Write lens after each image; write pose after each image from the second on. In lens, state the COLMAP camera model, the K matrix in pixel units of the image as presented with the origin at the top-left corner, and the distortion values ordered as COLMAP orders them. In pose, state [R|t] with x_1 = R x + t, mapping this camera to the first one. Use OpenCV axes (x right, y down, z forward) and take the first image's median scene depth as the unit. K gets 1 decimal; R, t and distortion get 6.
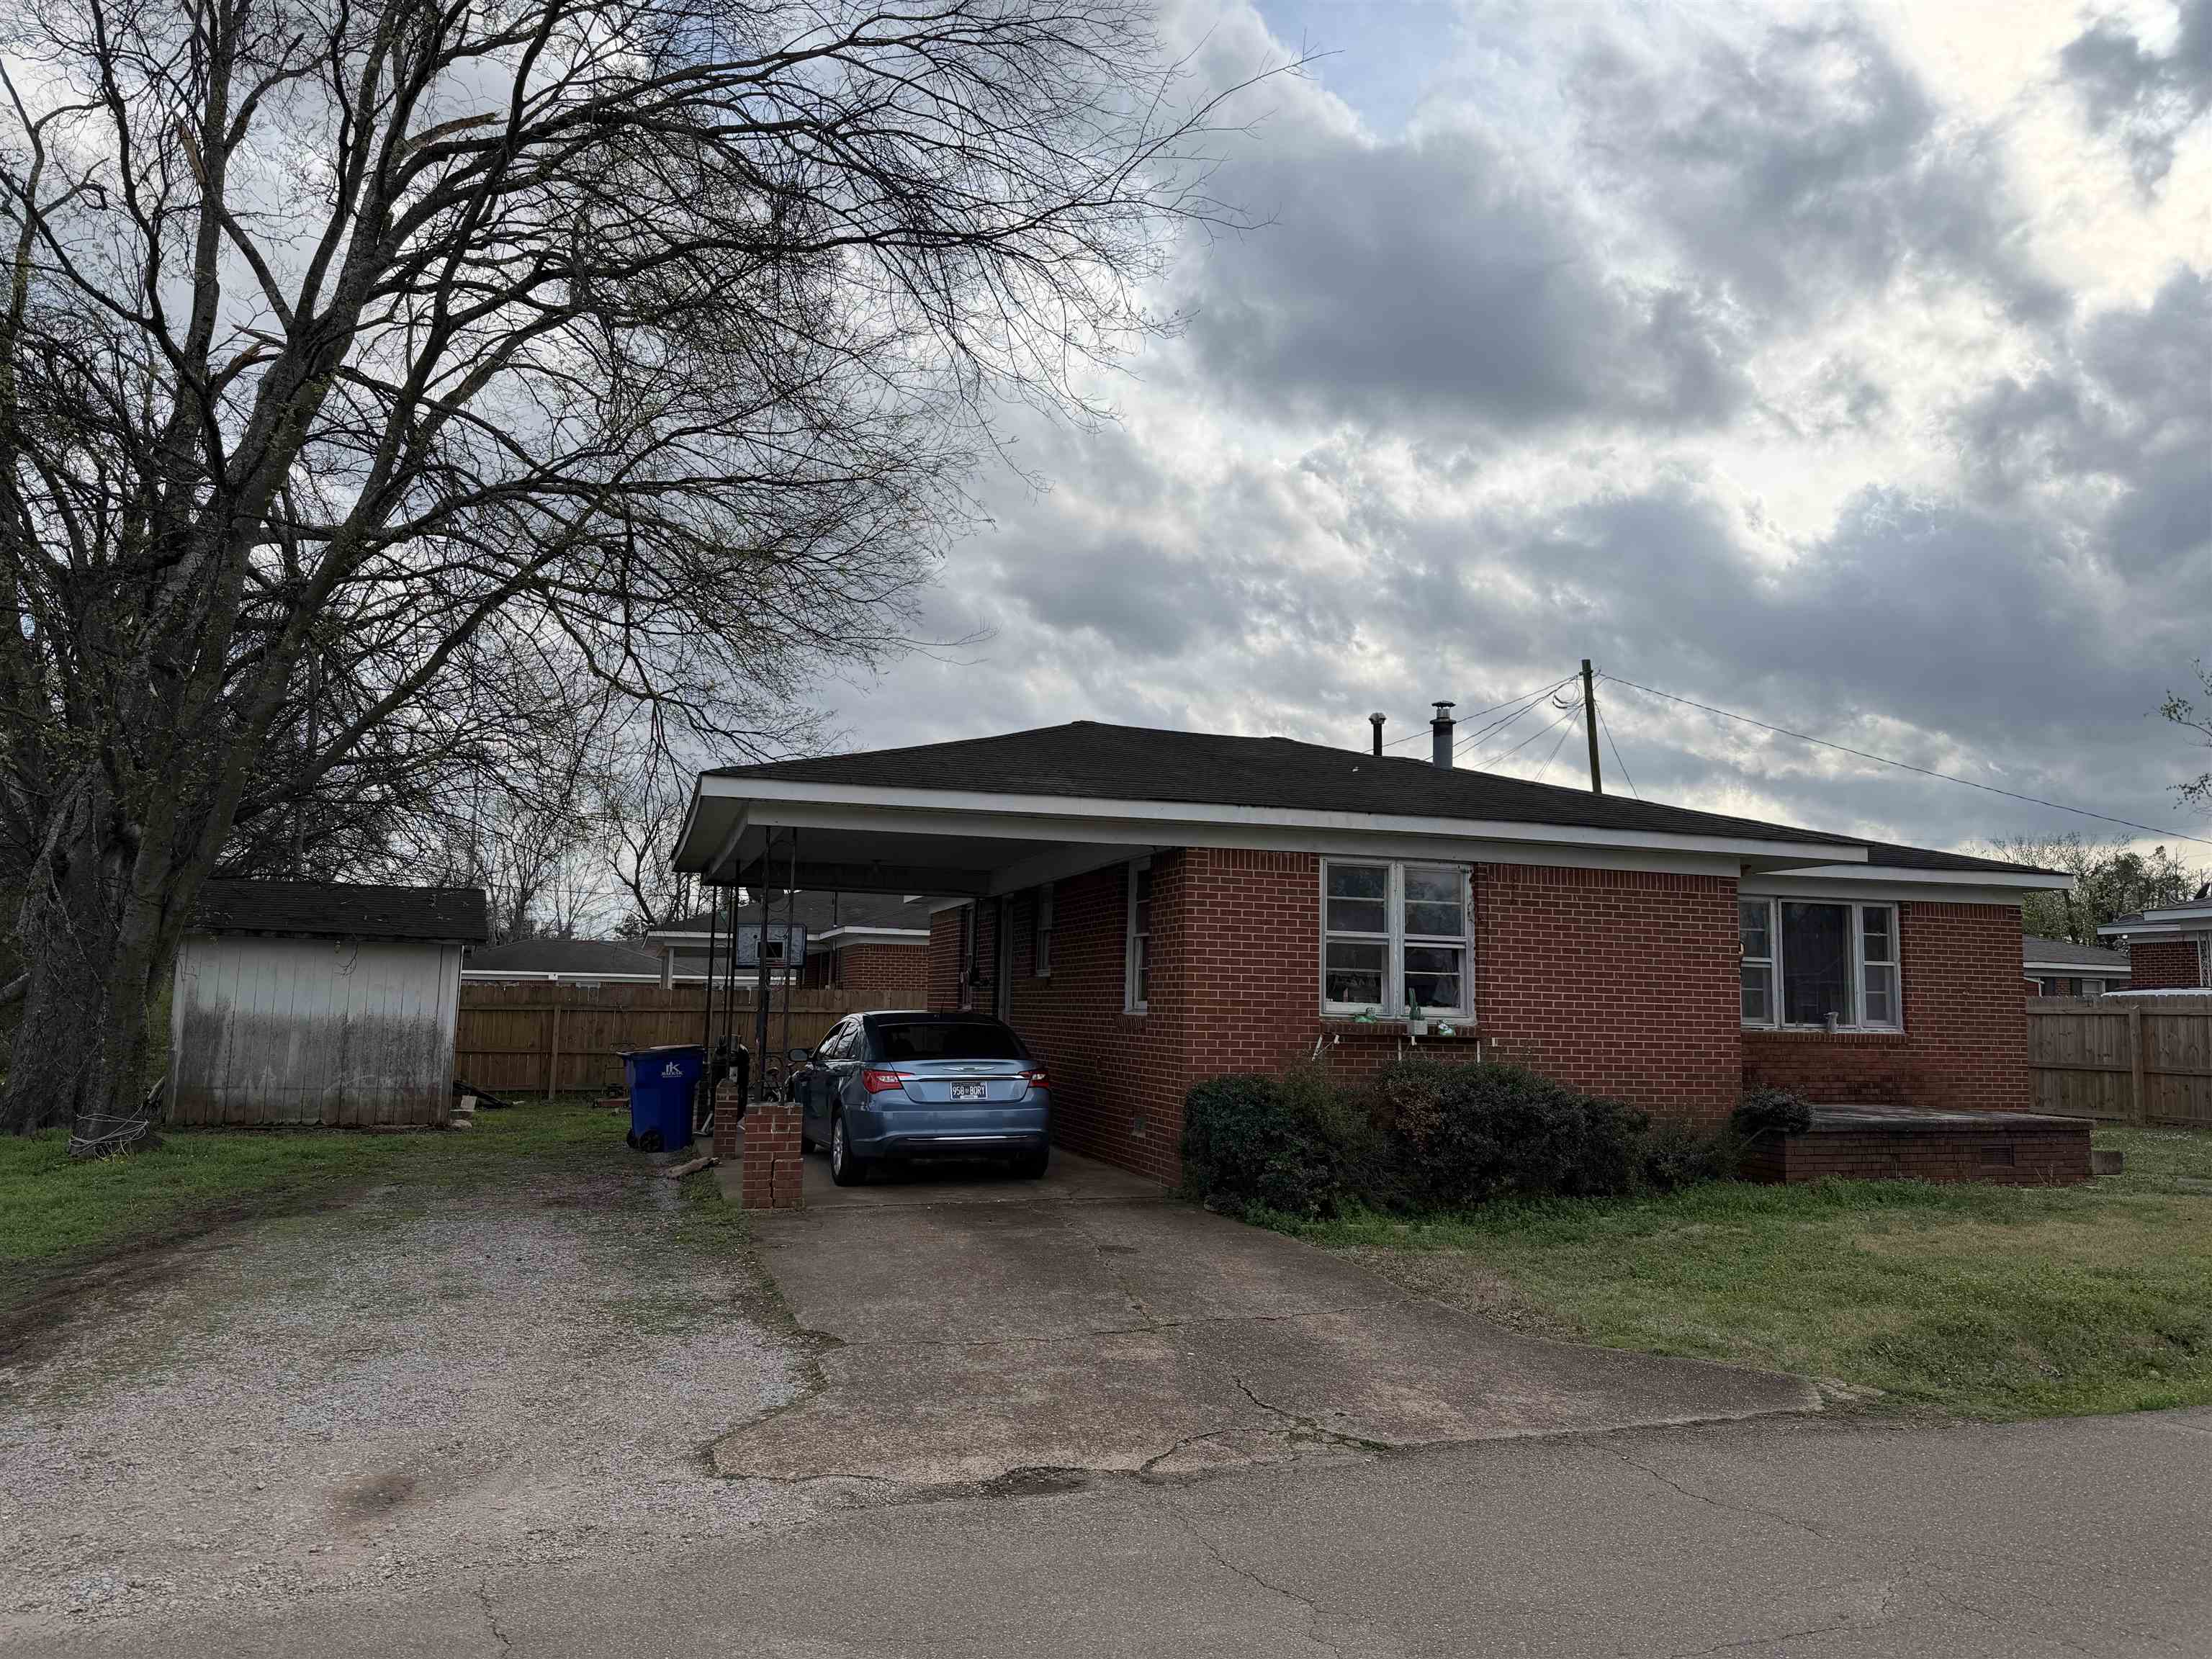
lens RADIAL K [[1552.3, 0, 1106.0], [0, 1552.3, 829.5], [0, 0, 1]] dist [0.078407, -0.097448]
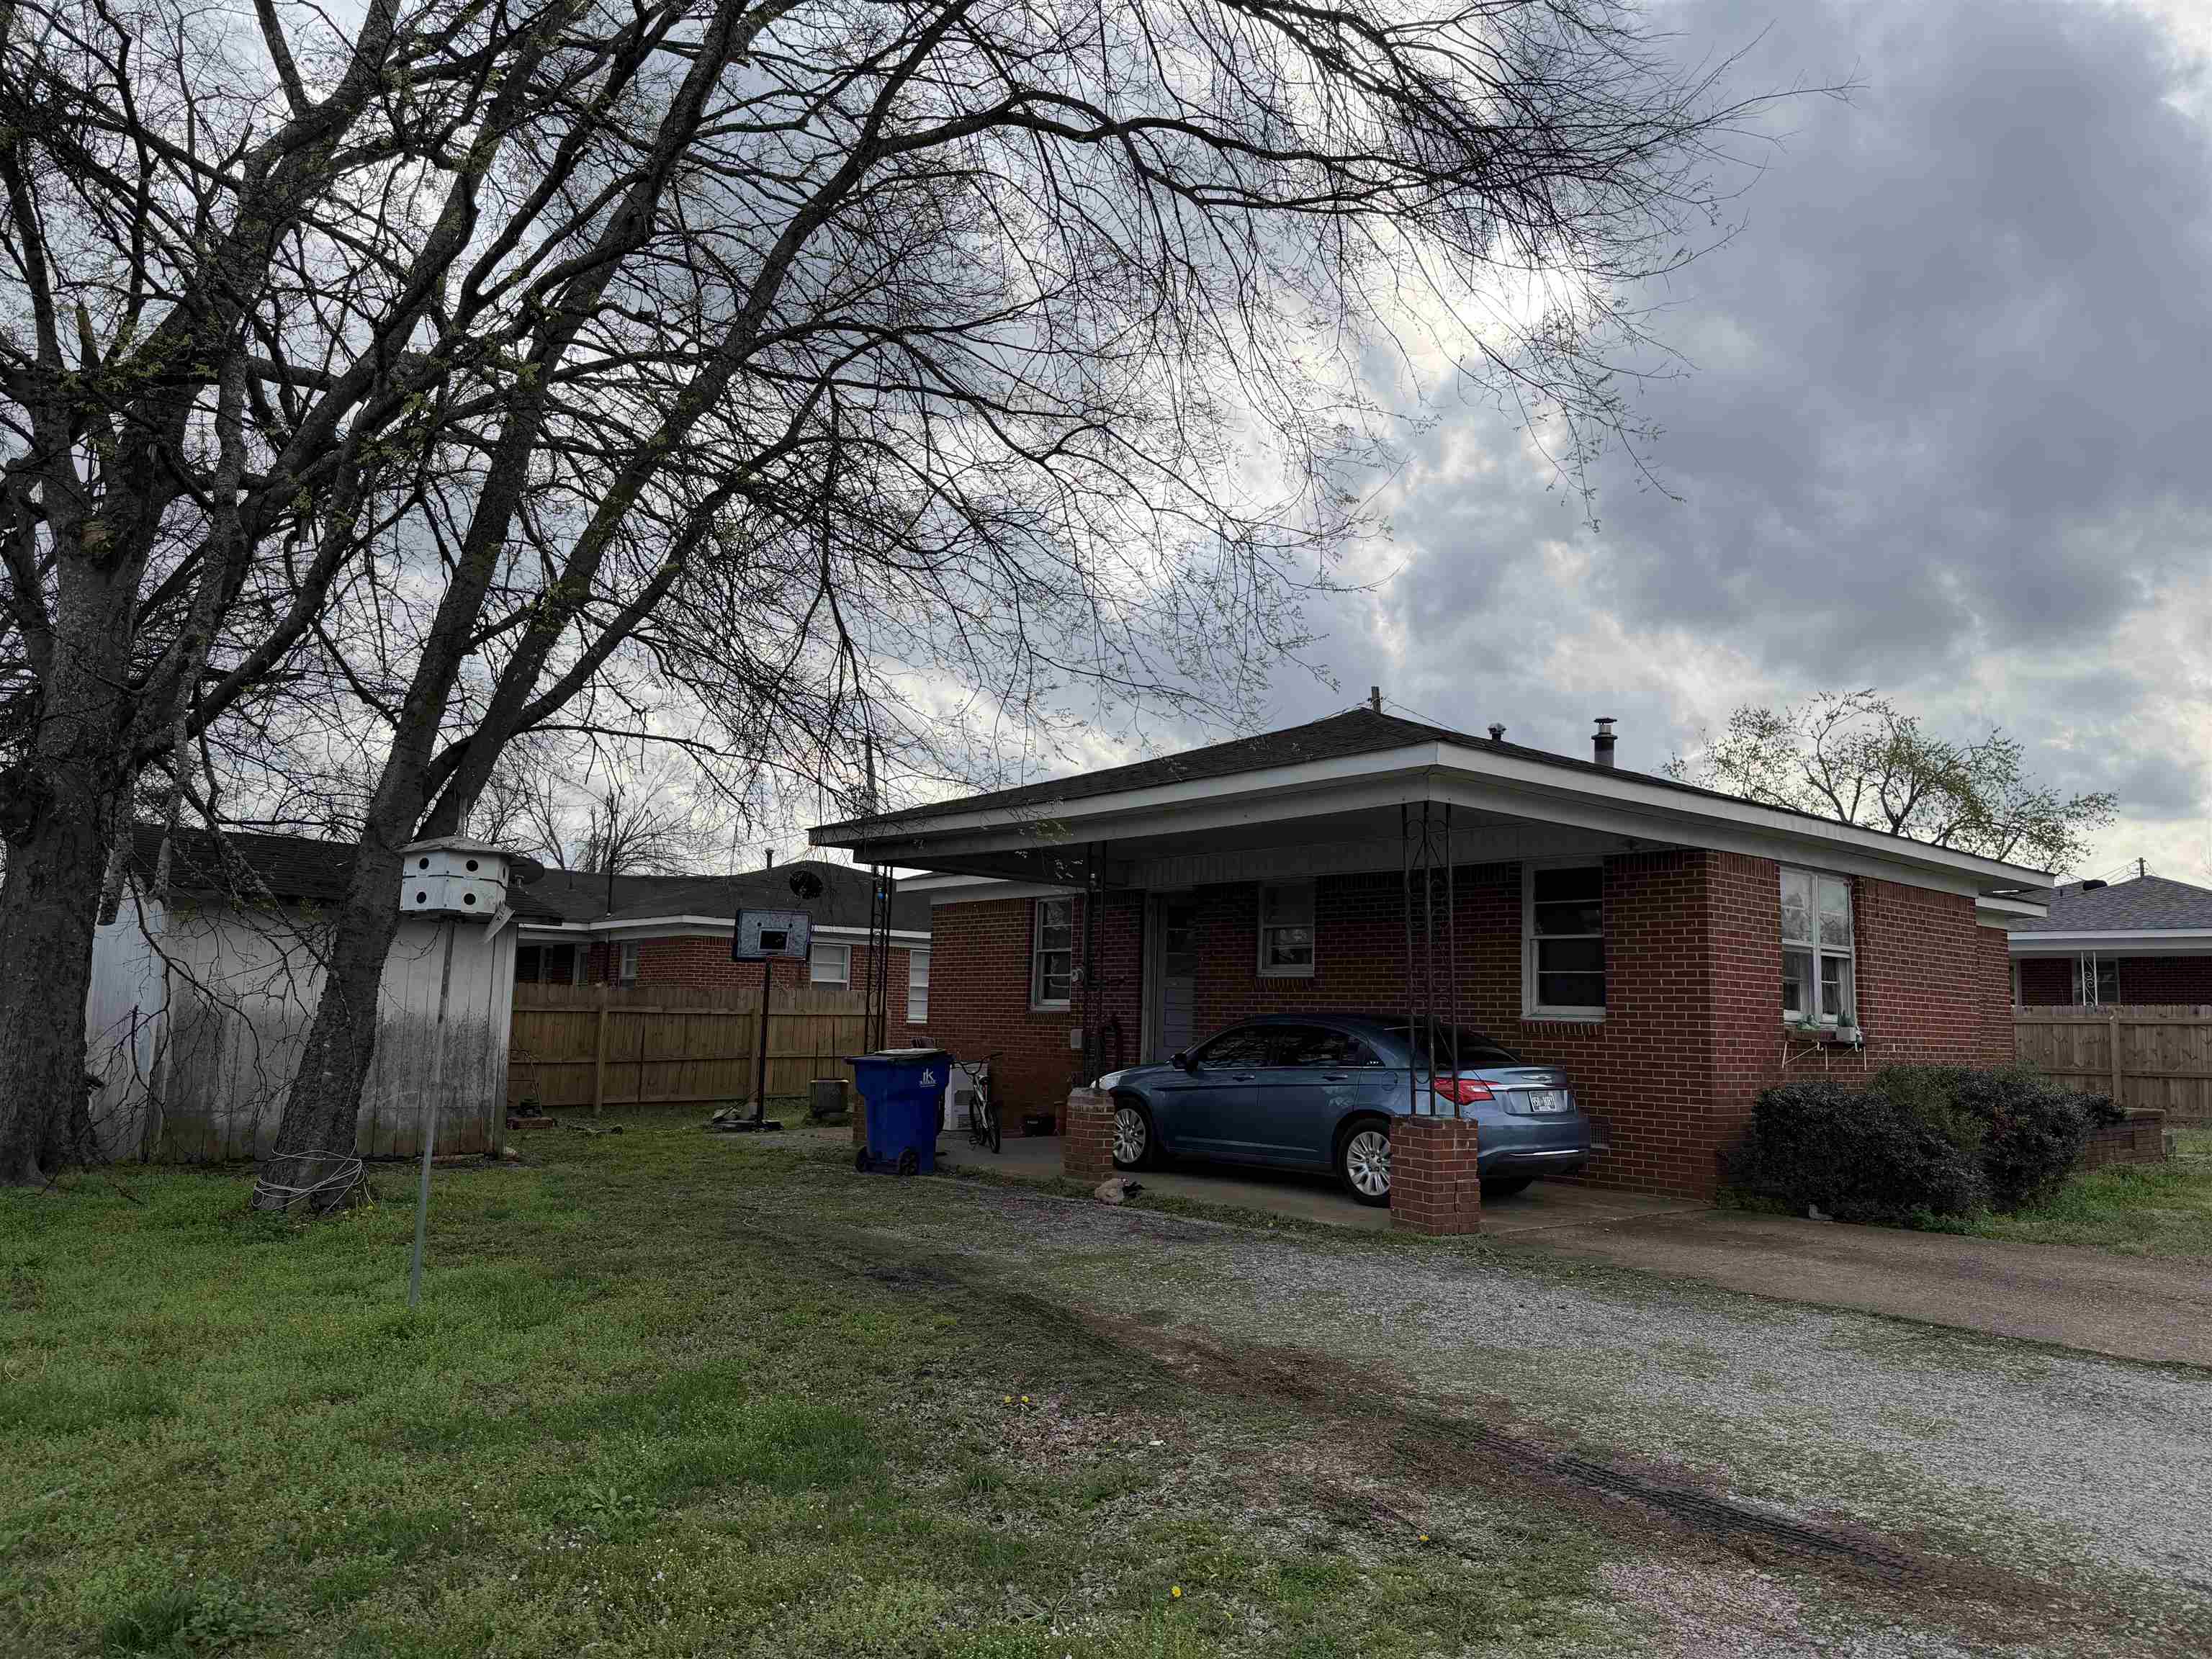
lens RADIAL K [[1552.3, 0, 1106.0], [0, 1552.3, 829.5], [0, 0, 1]] dist [0.078407, -0.097448]
pose [[0.923531, 0.050369, 0.380203, -0.501076], [-0.049562, 0.998700, -0.011919, 0.022046], [-0.380309, -0.007836, 0.924826, 0.174152]]
